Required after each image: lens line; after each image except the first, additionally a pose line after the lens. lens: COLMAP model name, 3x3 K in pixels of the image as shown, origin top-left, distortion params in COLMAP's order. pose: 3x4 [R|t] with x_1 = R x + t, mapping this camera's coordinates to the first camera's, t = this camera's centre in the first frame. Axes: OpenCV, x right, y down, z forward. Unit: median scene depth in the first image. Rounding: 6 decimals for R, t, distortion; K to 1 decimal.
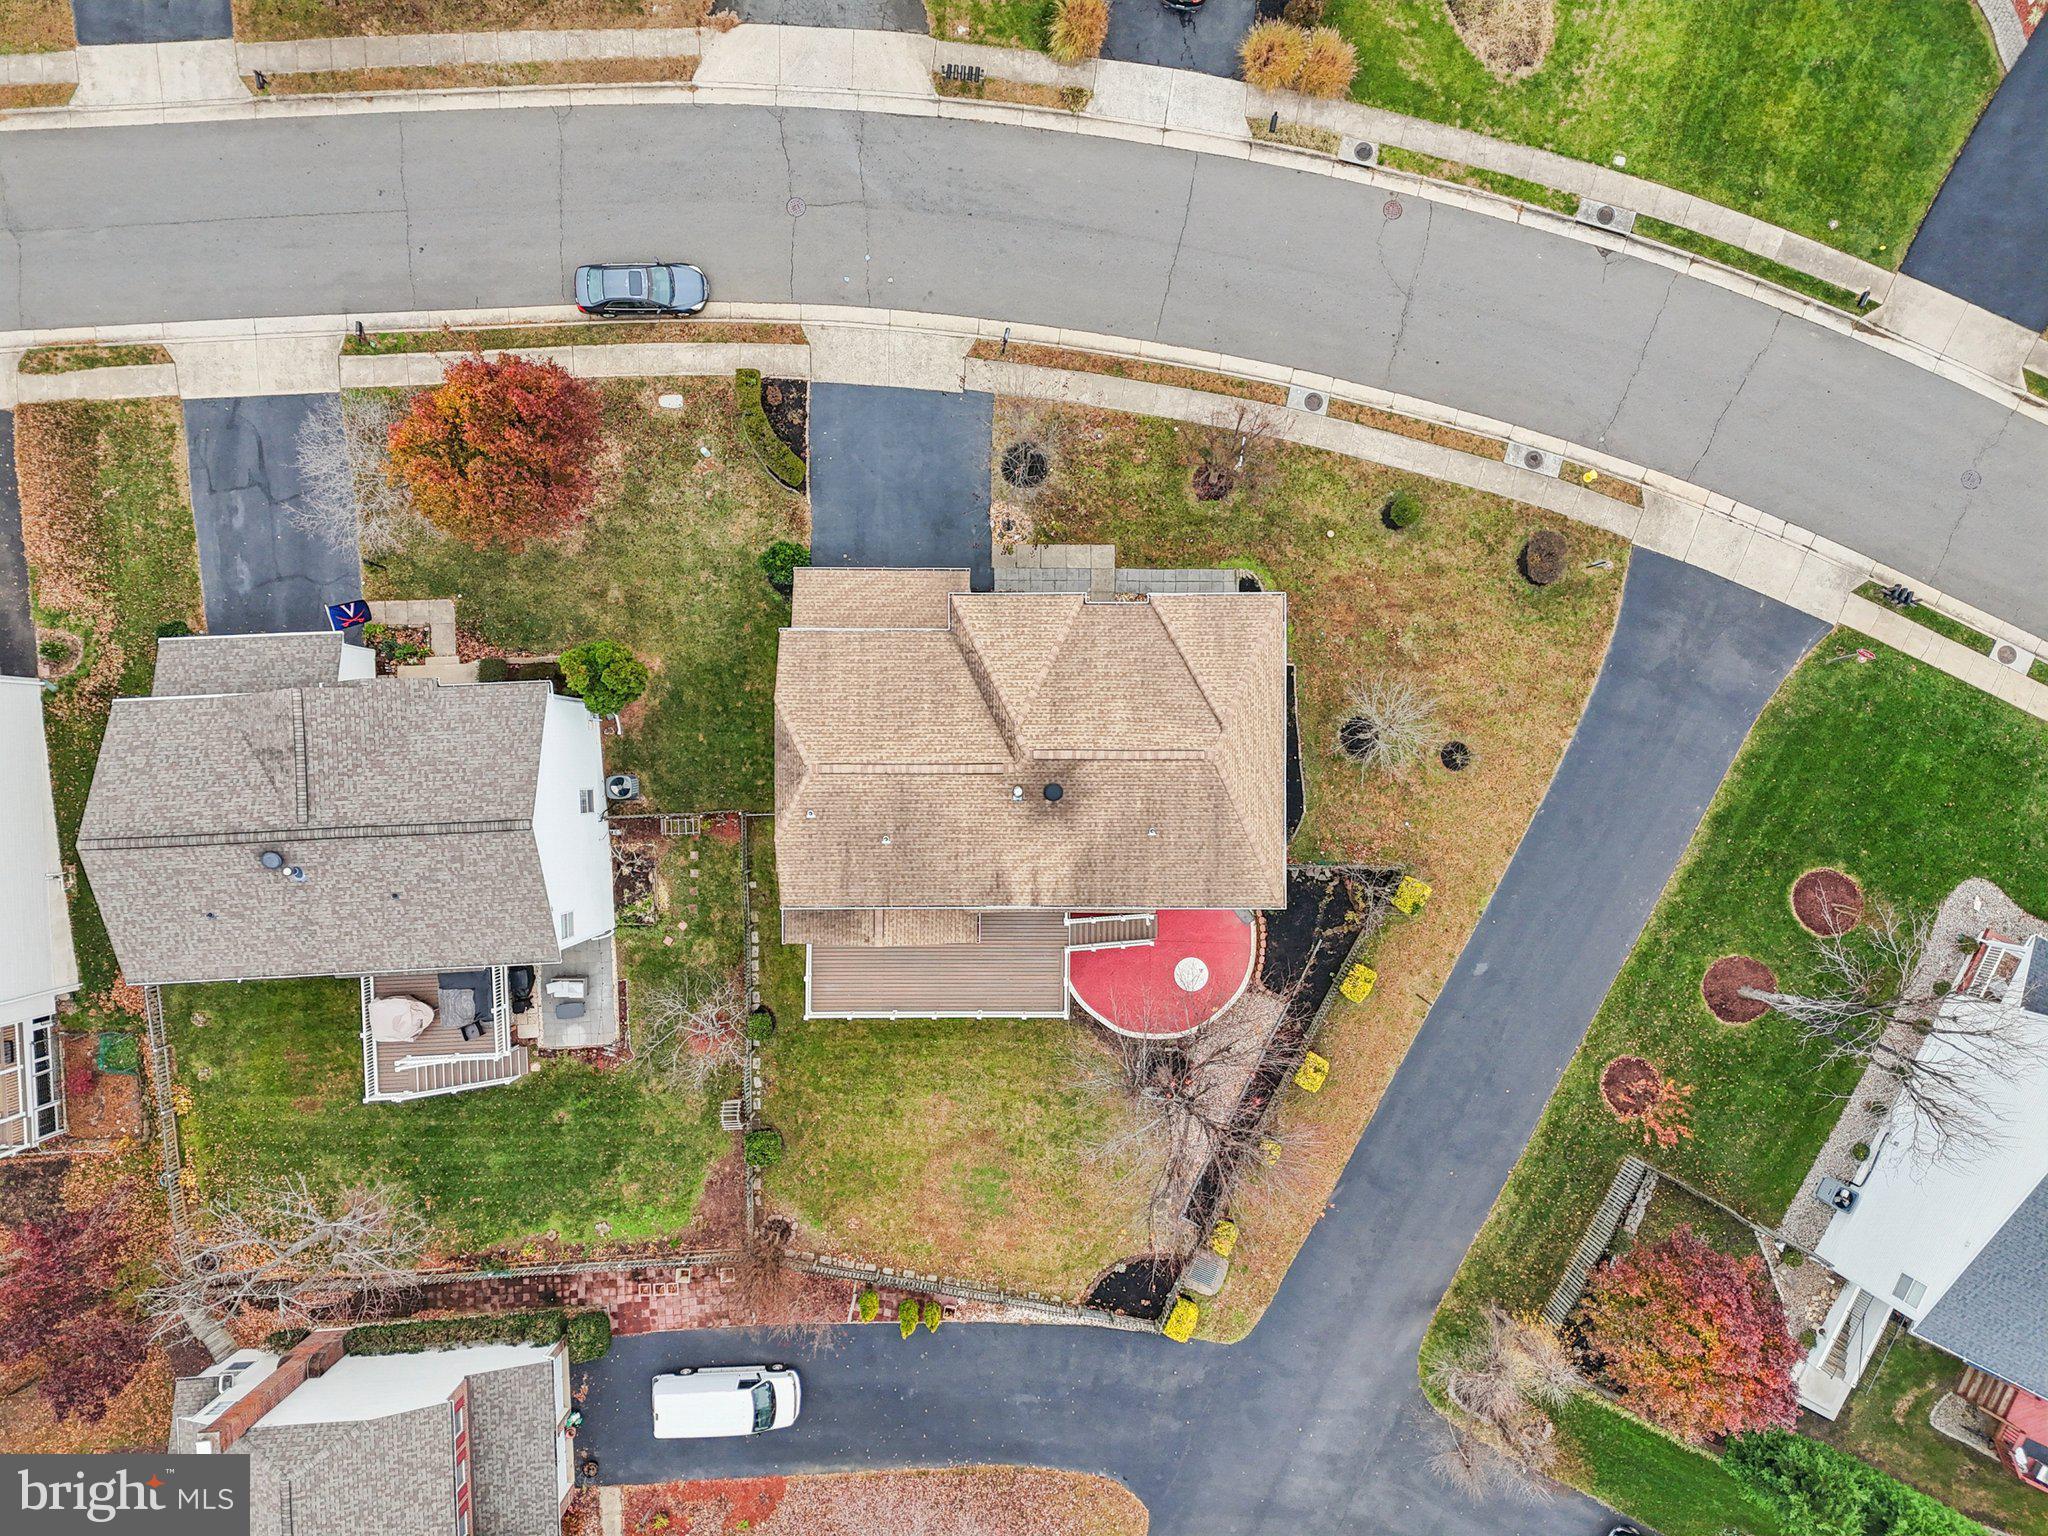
lens RADIAL K [[1494.8, 0, 1027.4], [0, 1494.8, 763.9], [0, 0, 1]] dist [0.047978, -0.038563]
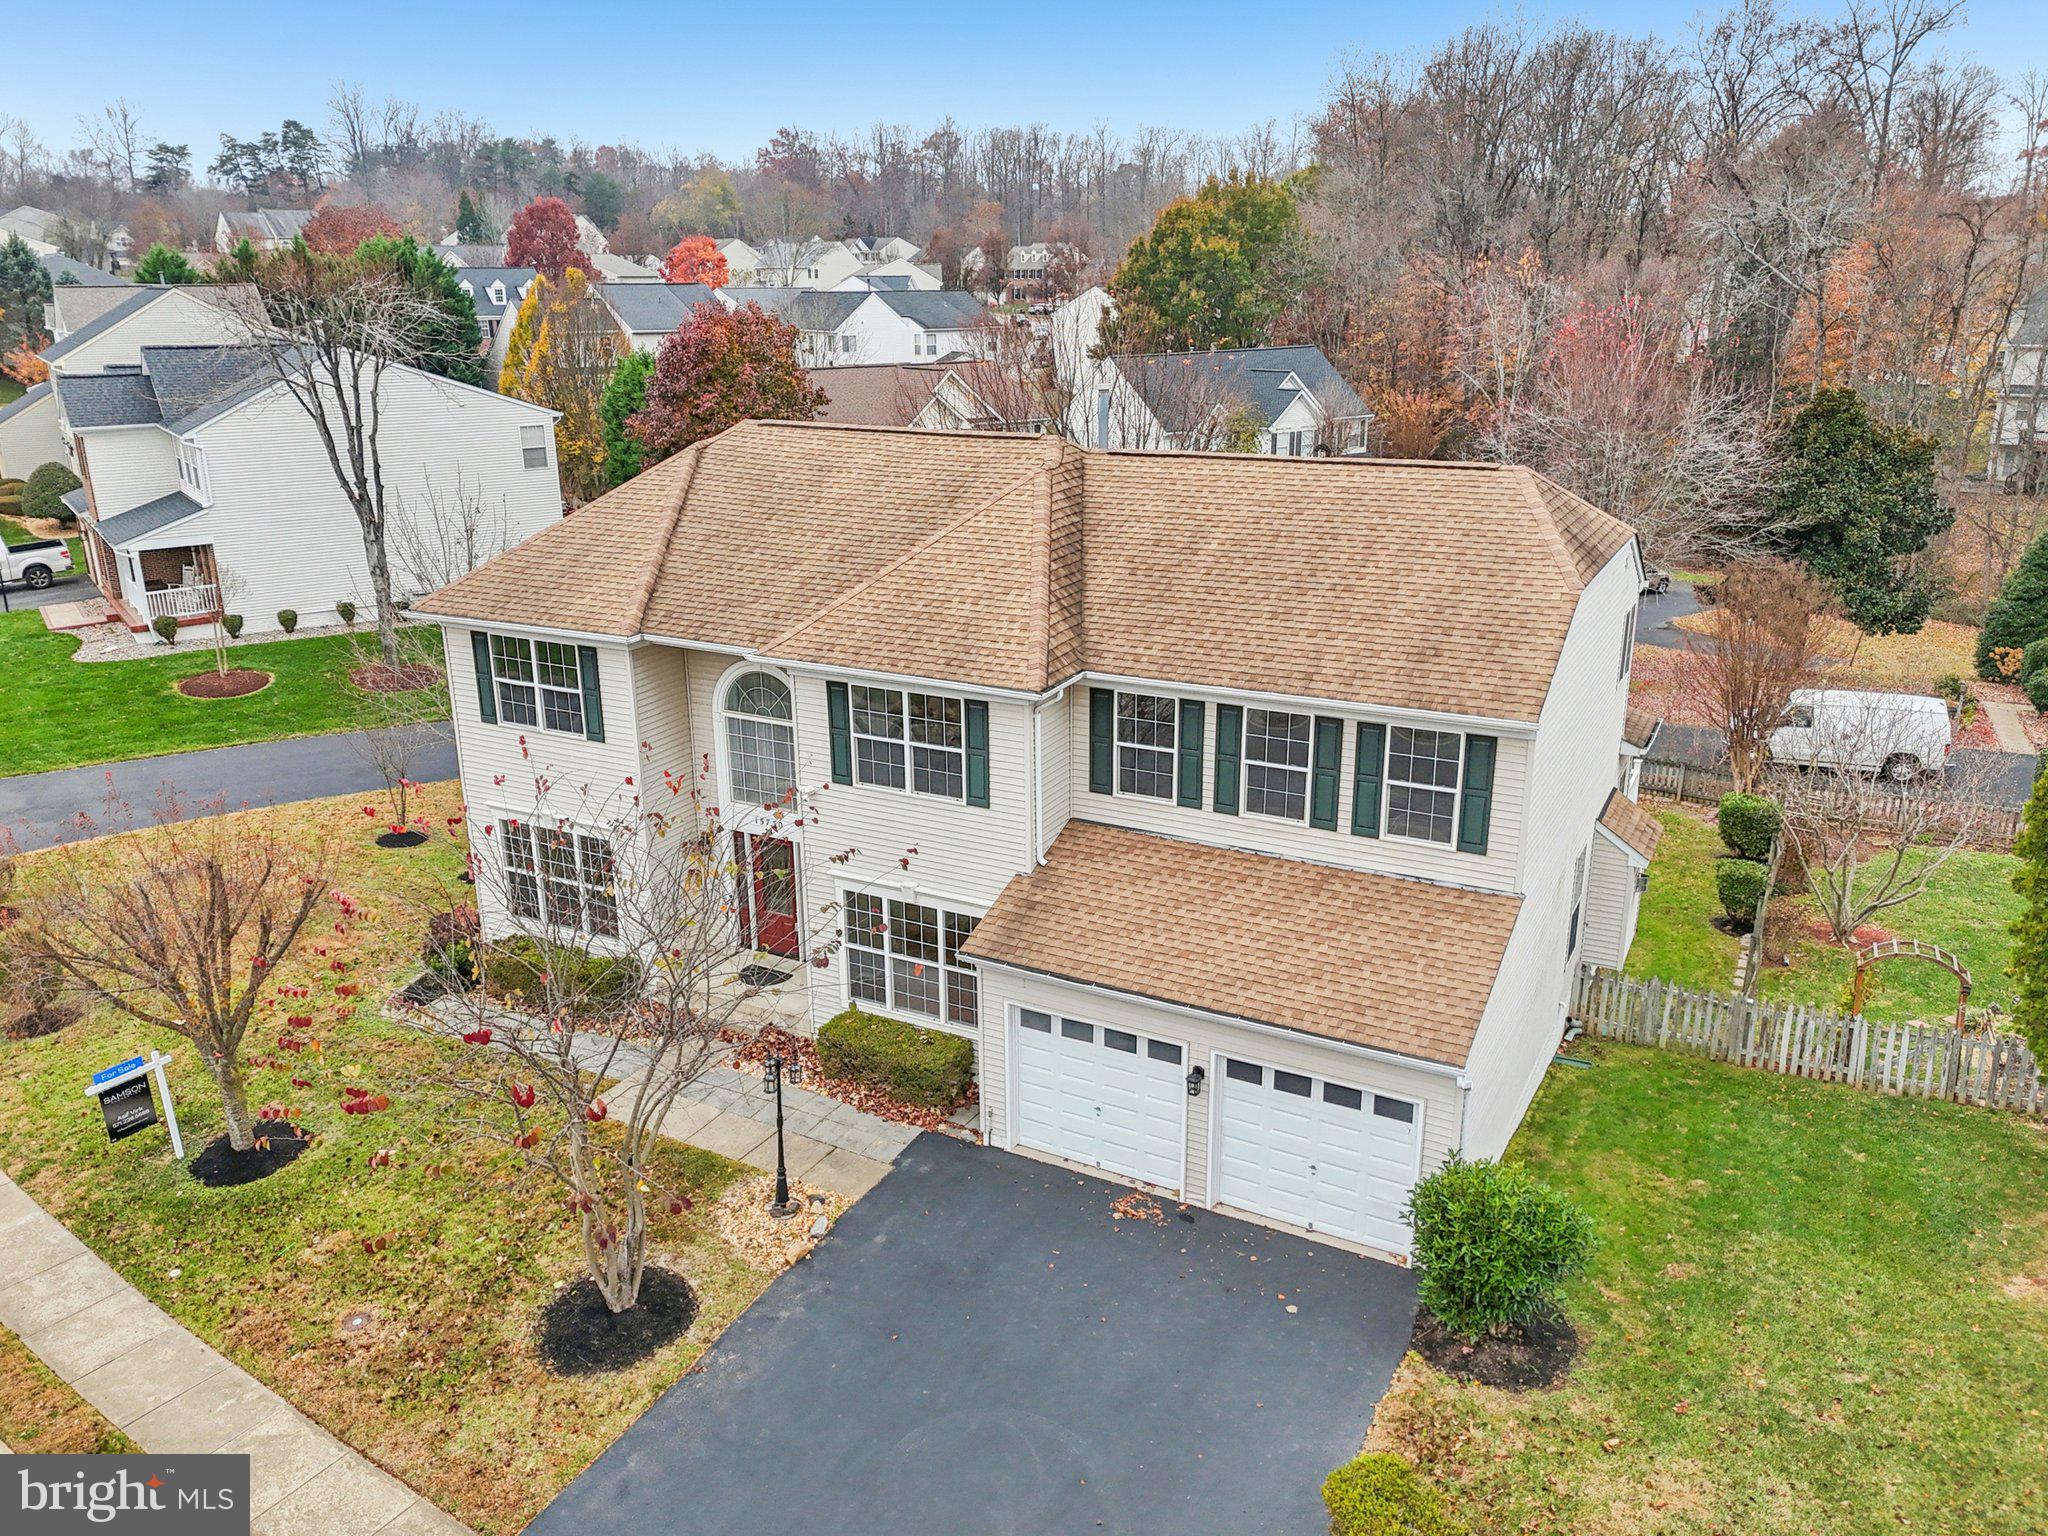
lens RADIAL K [[1494.8, 0, 1041.0], [0, 1494.8, 767.4], [0, 0, 1]] dist [0.047978, -0.038563]
pose [[-0.887090, -0.135348, 0.441308, -0.192545], [0.461379, -0.289355, 0.838691, -0.377180], [0.014179, 0.947605, 0.319131, 0.798852]]
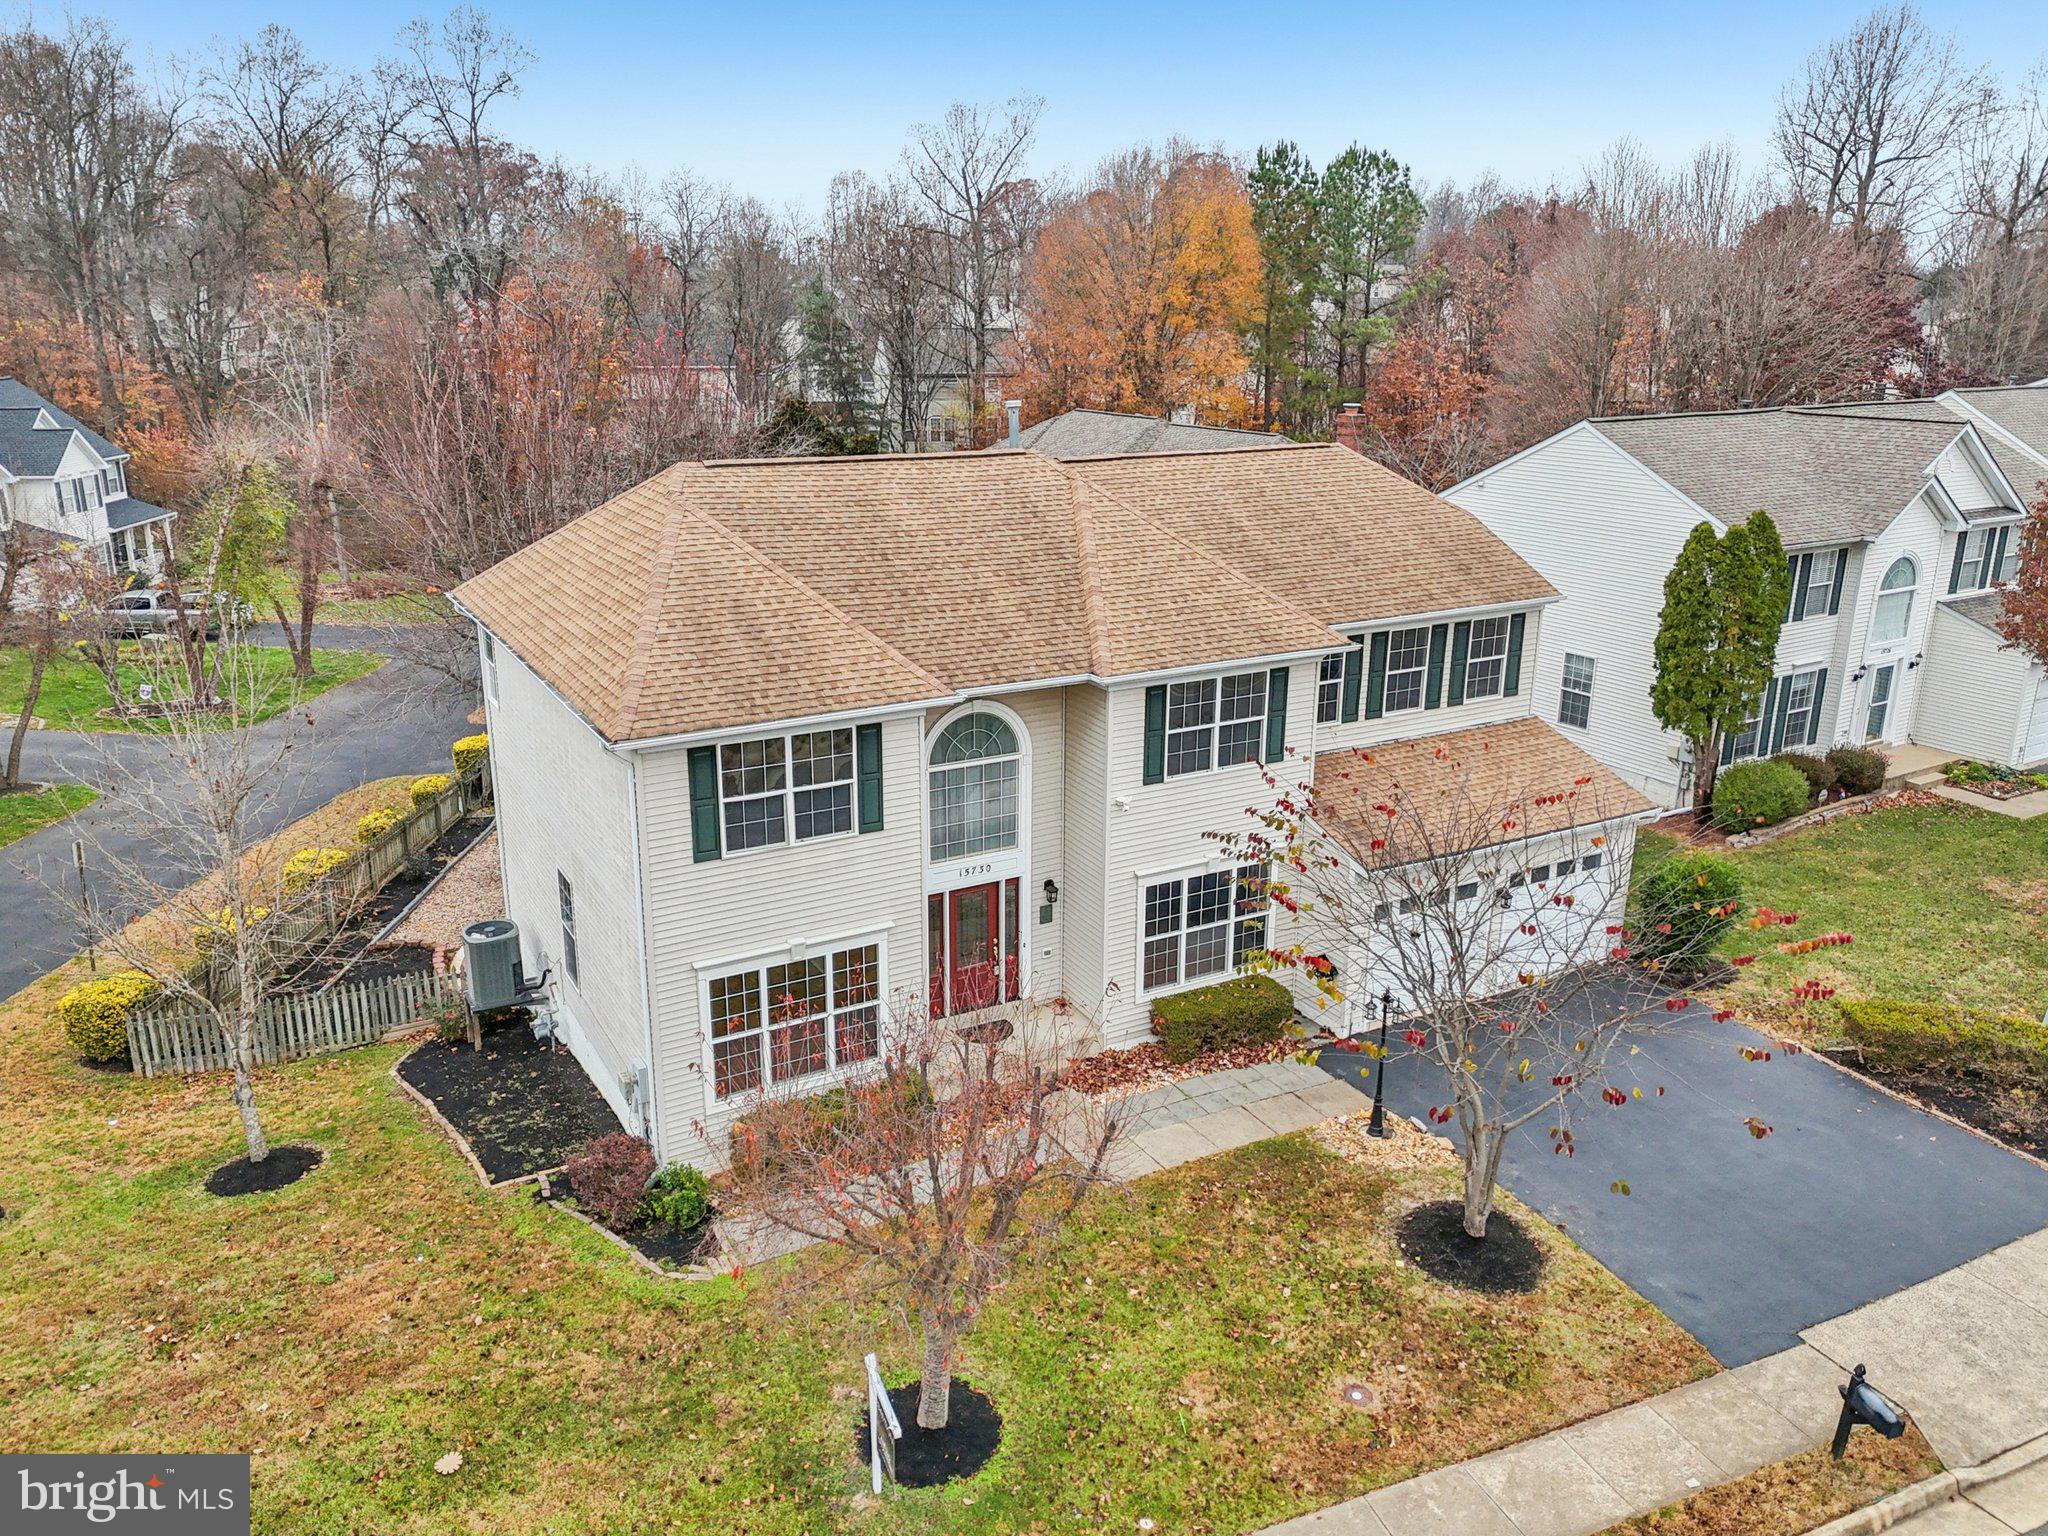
lens RADIAL K [[1494.8, 0, 1019.7], [0, 1494.8, 761.7], [0, 0, 1]] dist [0.047978, -0.038563]
pose [[-0.871881, 0.139004, -0.469576, 0.222635], [-0.489468, -0.277983, 0.826527, -0.391208], [-0.015643, 0.950475, 0.310406, 0.795425]]
